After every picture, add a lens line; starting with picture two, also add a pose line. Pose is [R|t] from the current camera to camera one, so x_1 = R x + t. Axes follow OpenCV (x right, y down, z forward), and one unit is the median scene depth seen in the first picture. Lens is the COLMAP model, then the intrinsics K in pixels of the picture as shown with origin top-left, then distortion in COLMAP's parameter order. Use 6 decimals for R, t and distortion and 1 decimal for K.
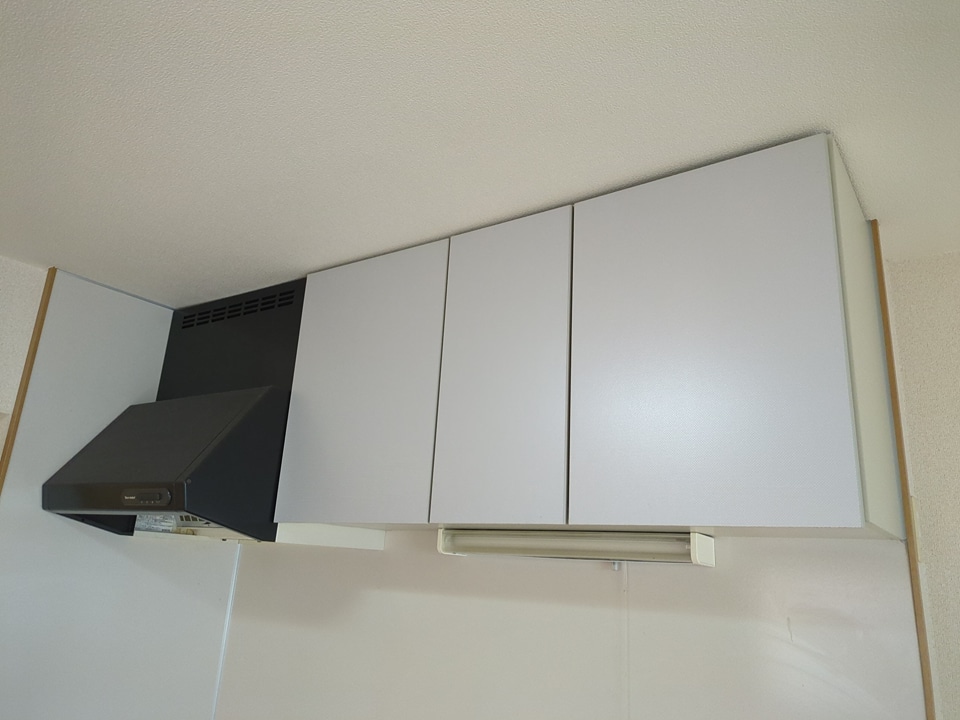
lens RADIAL K [[699.6, 0, 480.0], [0, 699.6, 360.0], [0, 0, 1]] dist [0.005606, -0.004278]
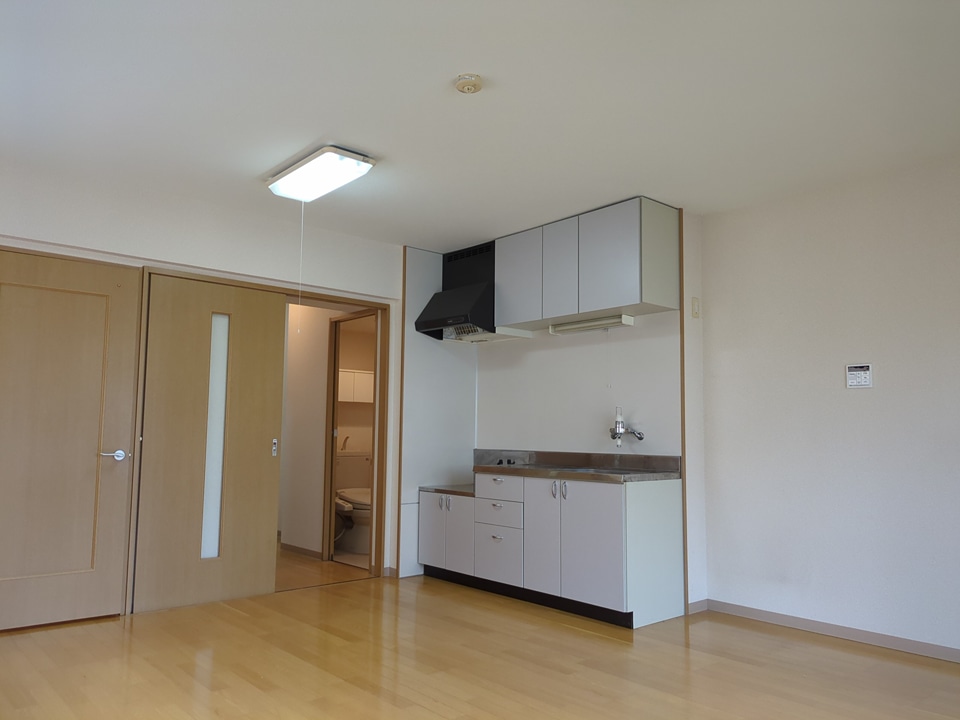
lens RADIAL K [[717.5, 0, 480.0], [0, 717.5, 360.0], [0, 0, 1]] dist [0.001274, -0.002150]
pose [[0.970250, -0.067315, -0.232557, 0.313701], [0.105964, 0.981750, 0.157920, -0.107702], [0.217682, -0.177865, 0.959676, -1.774686]]
